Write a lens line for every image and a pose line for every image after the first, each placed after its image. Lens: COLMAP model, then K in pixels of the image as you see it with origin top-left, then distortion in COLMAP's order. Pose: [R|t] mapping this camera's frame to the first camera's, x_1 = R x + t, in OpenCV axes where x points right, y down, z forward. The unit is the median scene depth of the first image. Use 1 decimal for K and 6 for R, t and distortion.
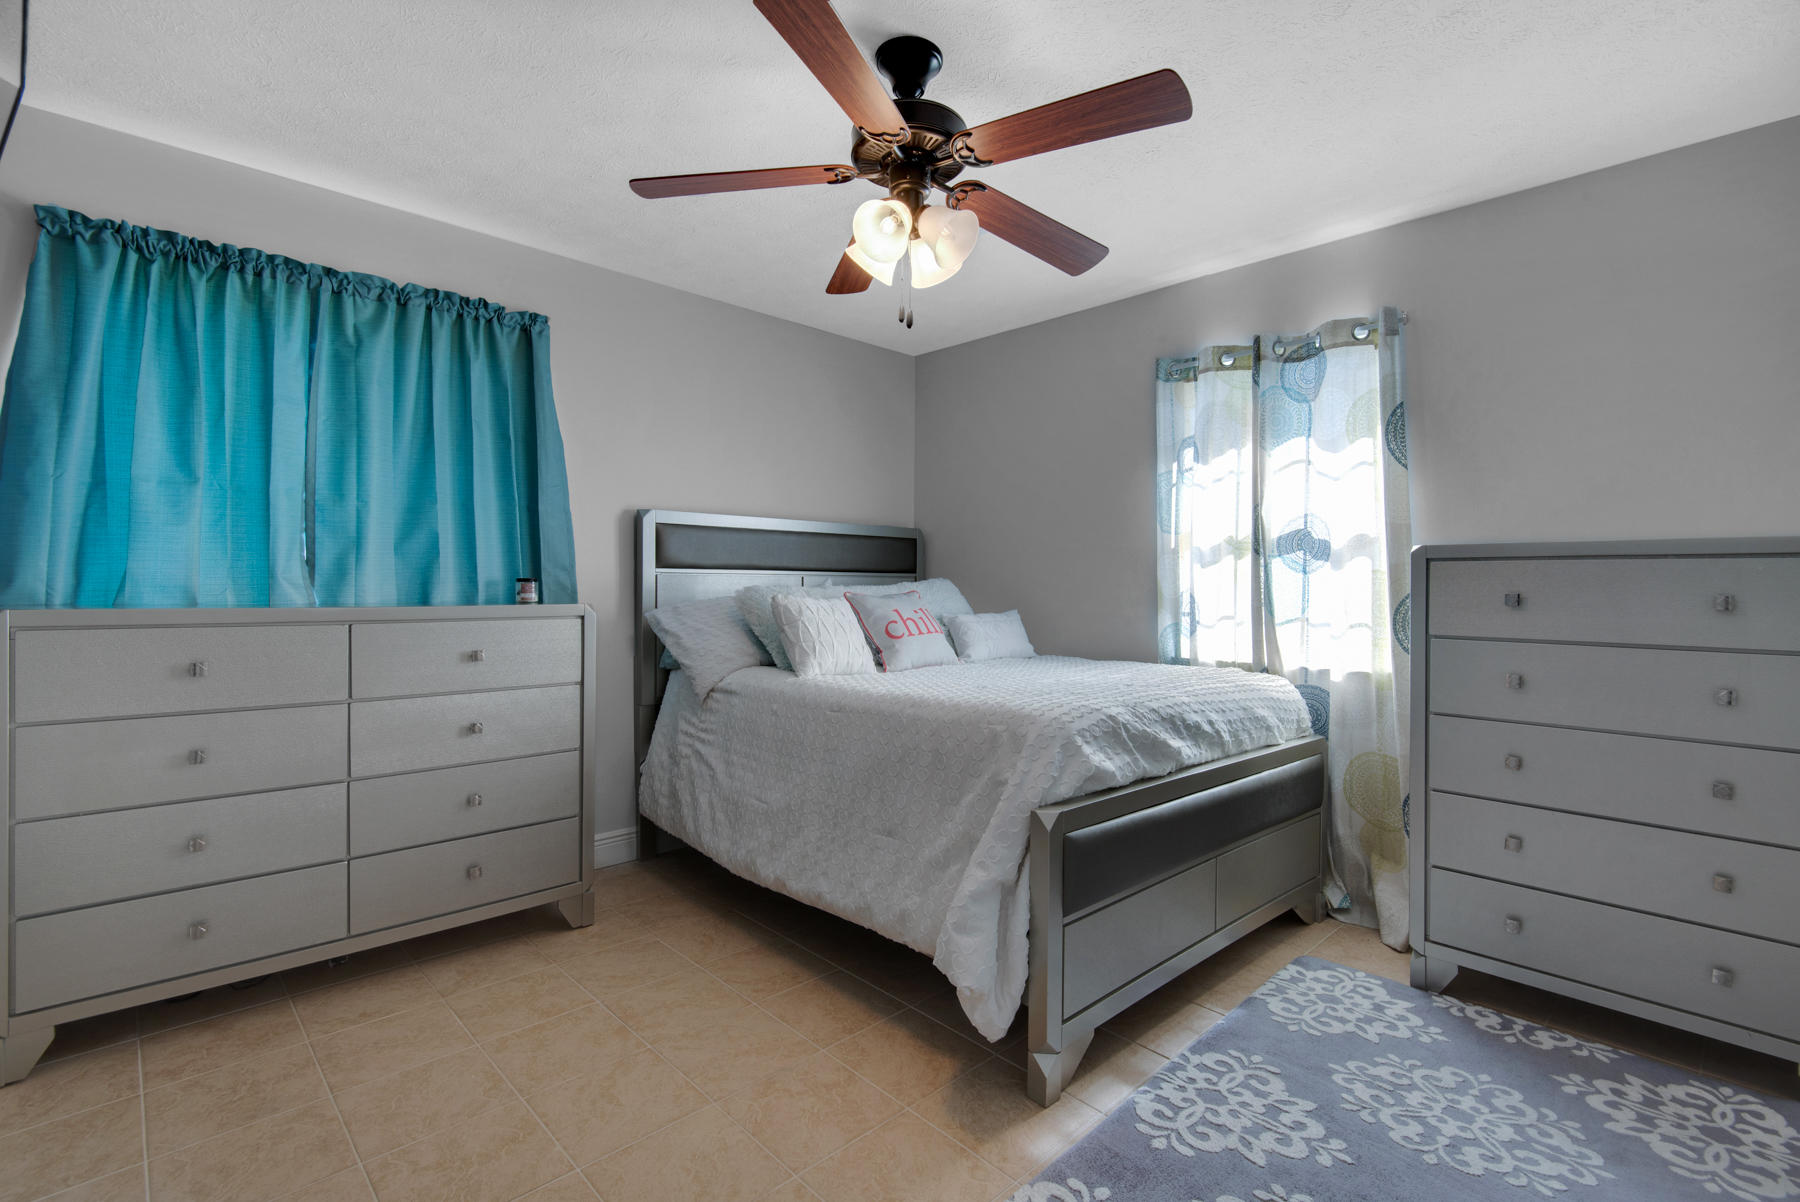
lens RADIAL K [[822.5, 0, 918.3], [0, 822.5, 593.7], [0, 0, 1]] dist [0.019403, -0.007149]
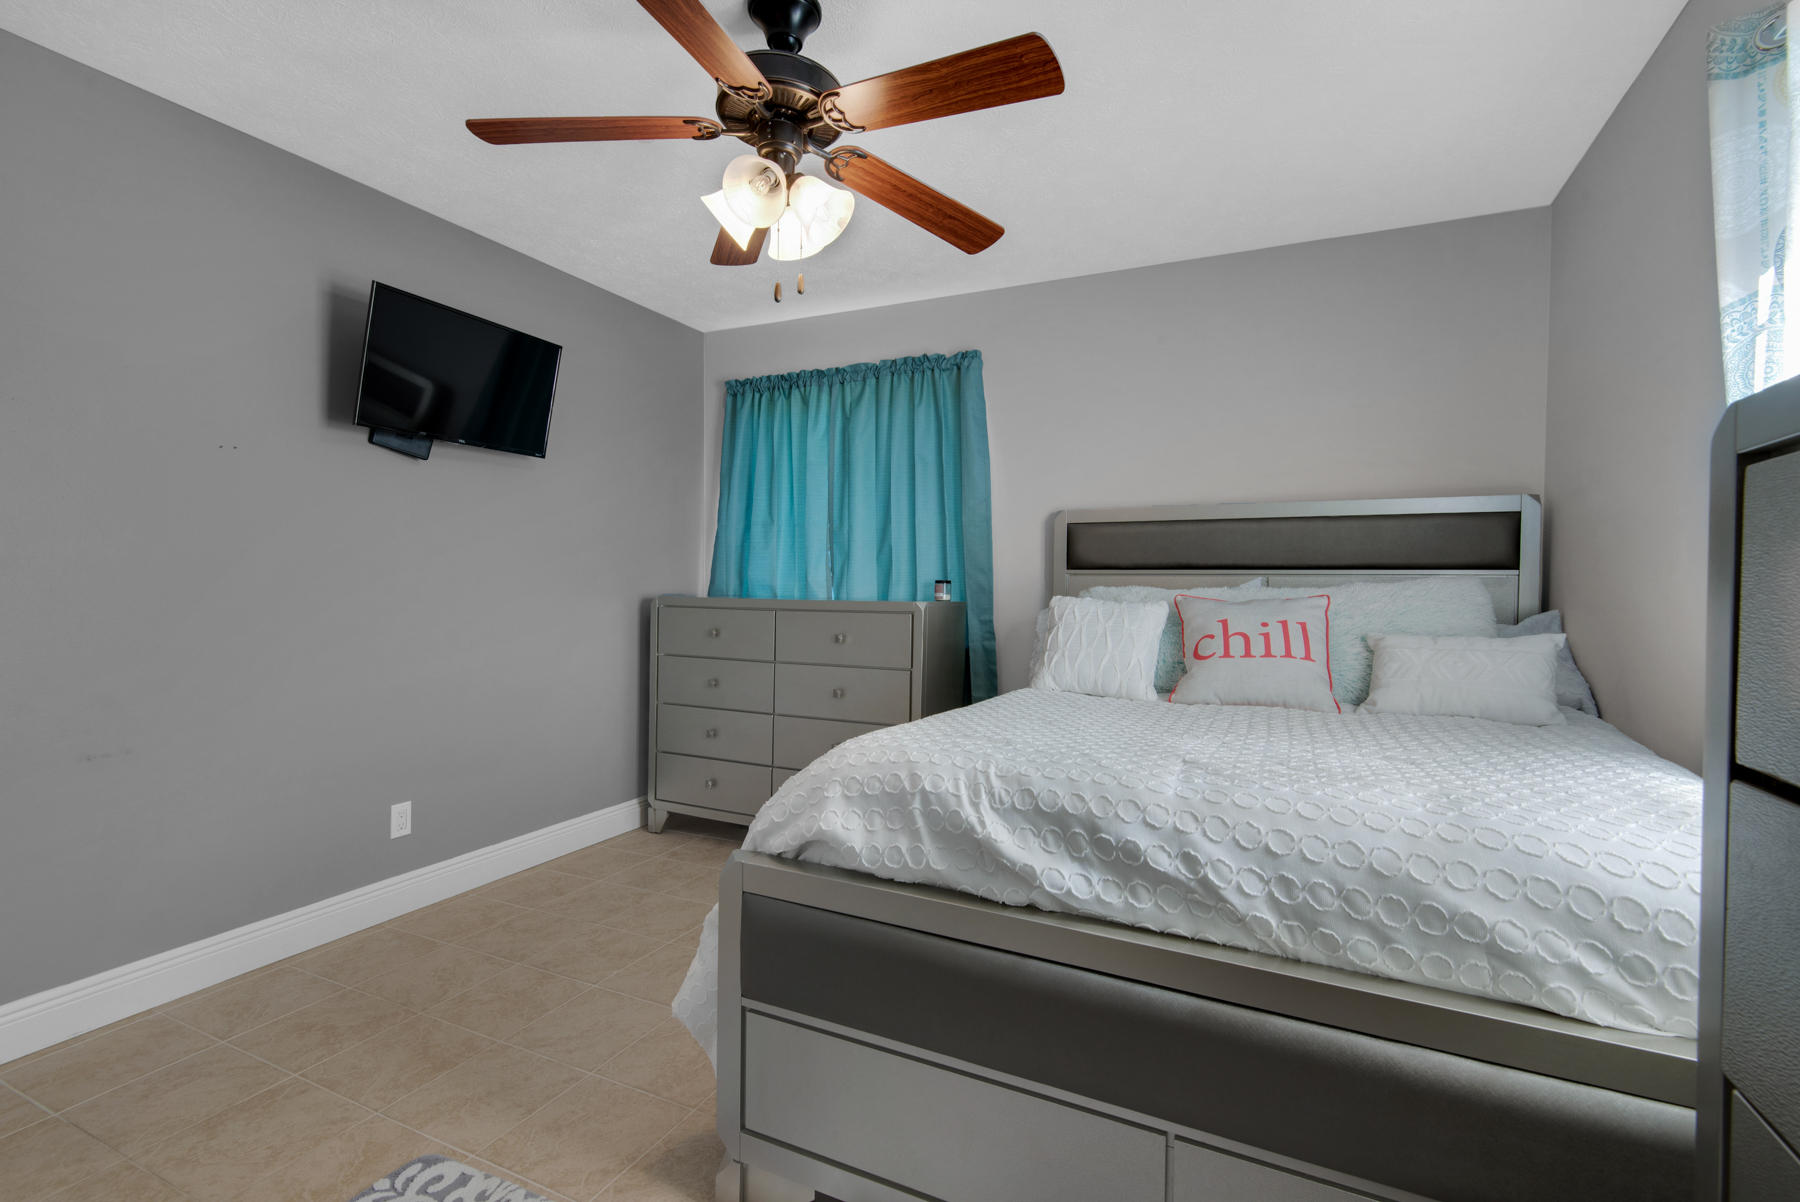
lens RADIAL K [[822.5, 0, 911.3], [0, 822.5, 601.4], [0, 0, 1]] dist [0.019403, -0.007149]
pose [[0.353430, 0.014584, -0.935347, 0.624326], [-0.017600, 0.999805, 0.008939, 0.001960], [0.935295, 0.013303, 0.353618, 0.558380]]
